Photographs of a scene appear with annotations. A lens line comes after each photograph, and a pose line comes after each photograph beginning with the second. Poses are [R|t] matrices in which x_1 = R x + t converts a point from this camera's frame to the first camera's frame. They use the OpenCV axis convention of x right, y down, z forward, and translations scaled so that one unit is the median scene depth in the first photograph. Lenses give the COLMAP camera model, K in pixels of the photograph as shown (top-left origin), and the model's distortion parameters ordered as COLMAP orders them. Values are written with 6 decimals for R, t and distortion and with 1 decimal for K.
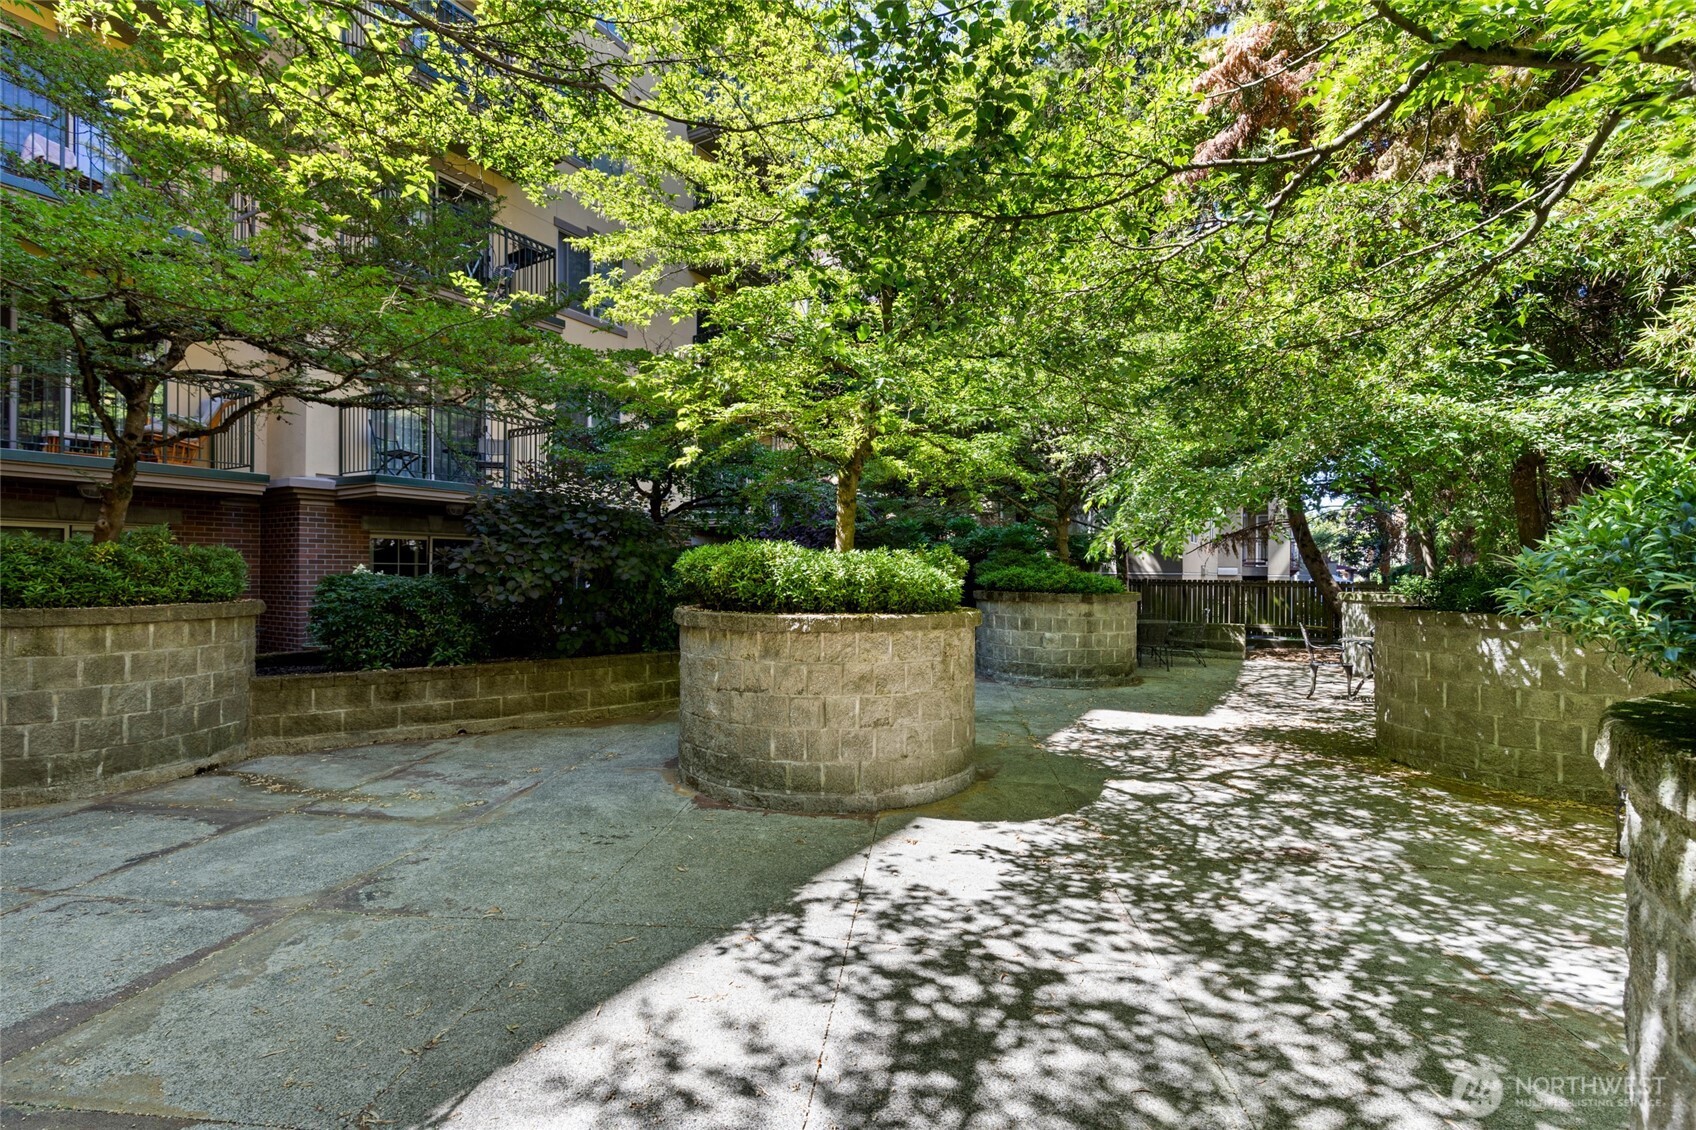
lens RADIAL K [[767.6, 0, 845.0], [0, 767.6, 564.2], [0, 0, 1]] dist [0.003275, 0.000032]
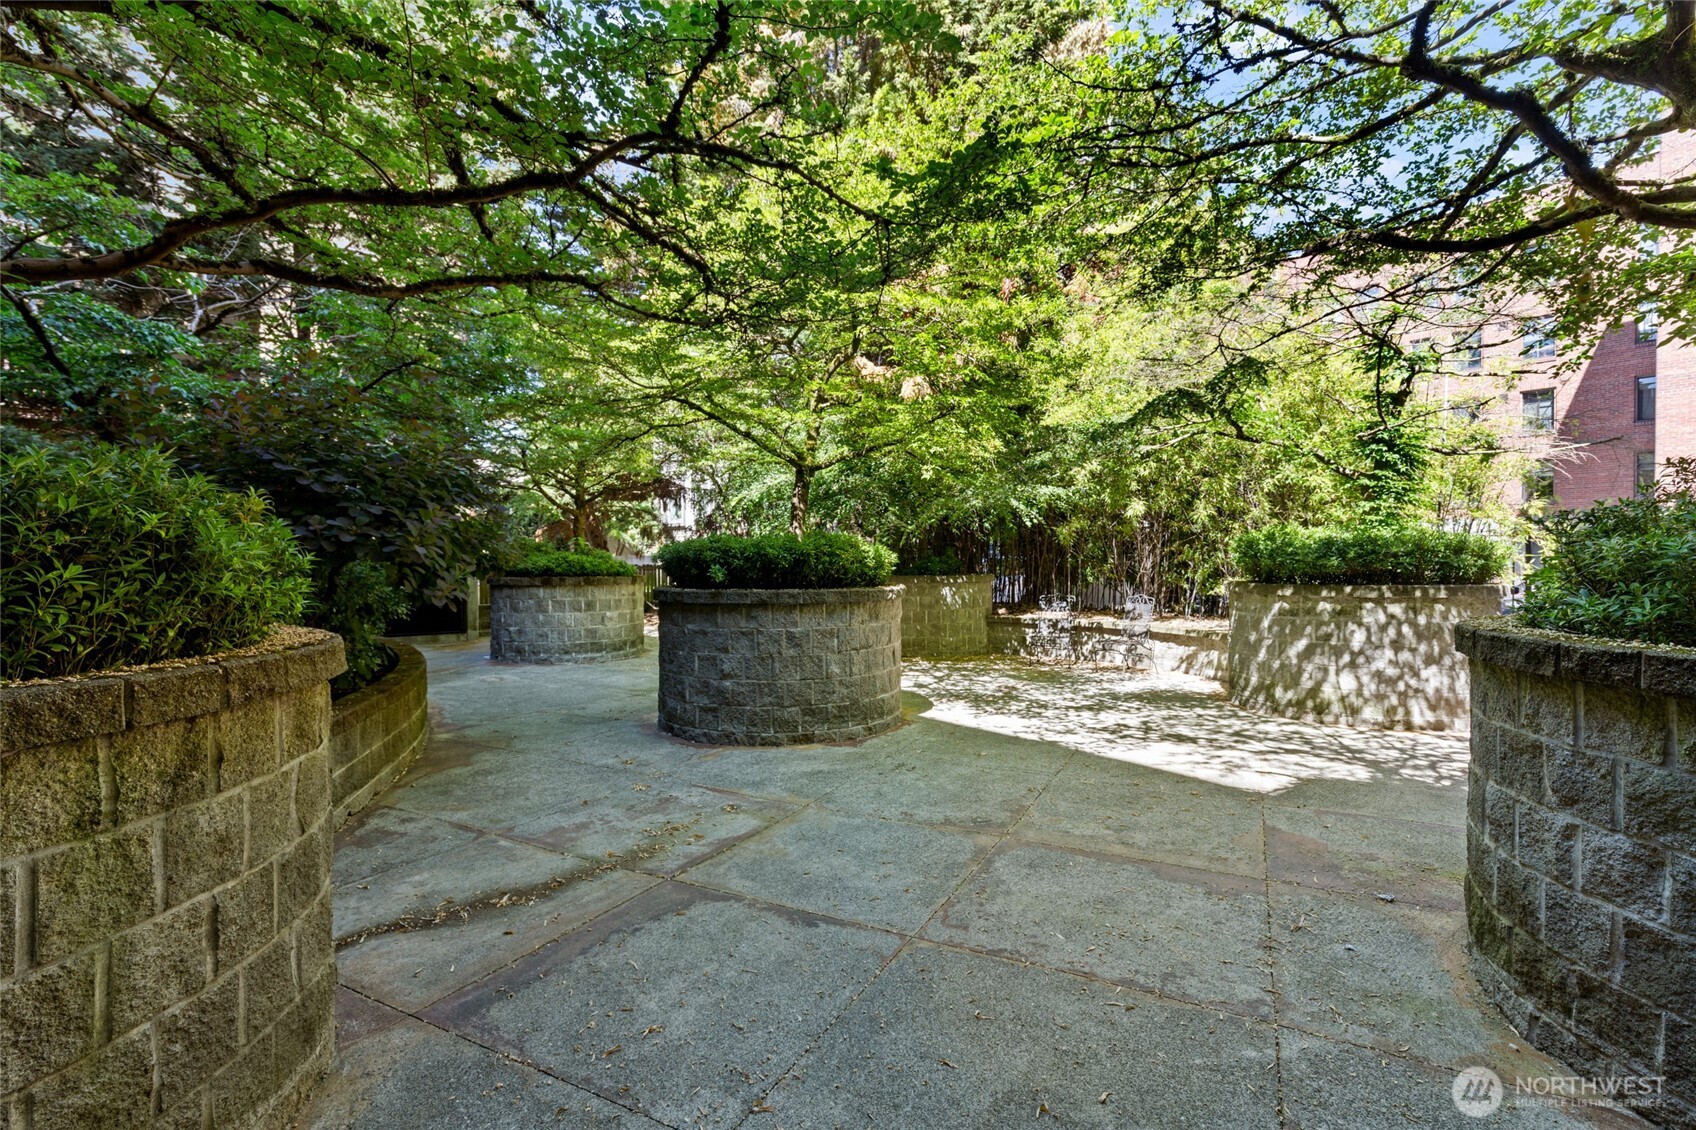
lens RADIAL K [[767.6, 0, 843.8], [0, 767.6, 559.4], [0, 0, 1]] dist [0.003275, 0.000032]
pose [[0.361736, -0.007412, 0.932251, -1.415672], [-0.002144, 0.999959, 0.008783, 0.004237], [-0.932278, -0.005176, 0.361705, 0.593361]]
